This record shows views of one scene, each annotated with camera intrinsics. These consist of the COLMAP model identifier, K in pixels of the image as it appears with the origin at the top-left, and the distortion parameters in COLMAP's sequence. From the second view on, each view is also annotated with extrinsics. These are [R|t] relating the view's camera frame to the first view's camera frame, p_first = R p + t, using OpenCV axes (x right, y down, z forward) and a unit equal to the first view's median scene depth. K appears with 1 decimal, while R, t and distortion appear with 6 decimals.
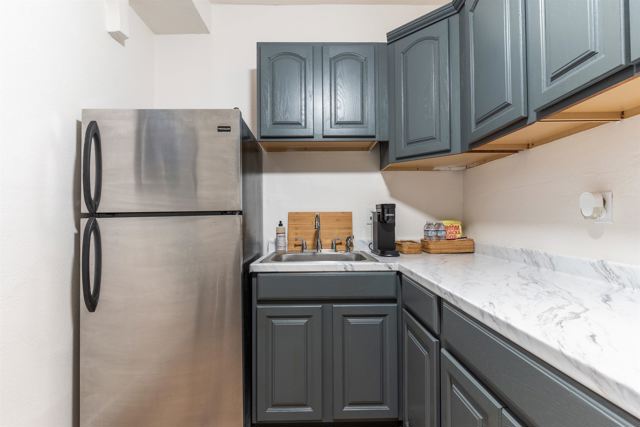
lens RADIAL K [[312.1, 0, 321.7], [0, 312.1, 211.9], [0, 0, 1]] dist [-0.005715, -0.000487]
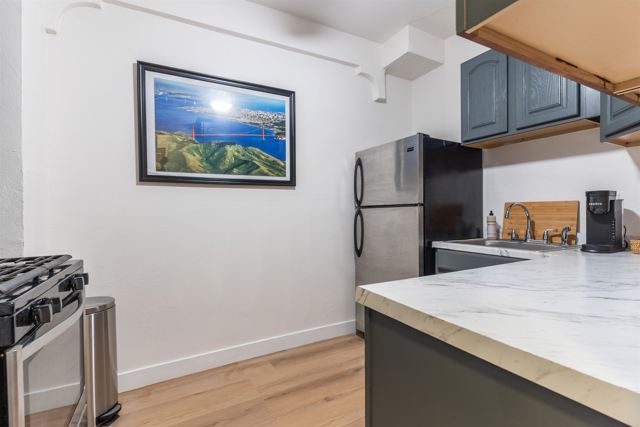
lens RADIAL K [[312.1, 0, 323.9], [0, 312.1, 212.9], [0, 0, 1]] dist [-0.005715, -0.000487]
pose [[0.448850, 0.007613, -0.893575, 0.775371], [0.021130, 0.999594, 0.019130, 0.002555], [0.893357, -0.027468, 0.448506, -0.049874]]
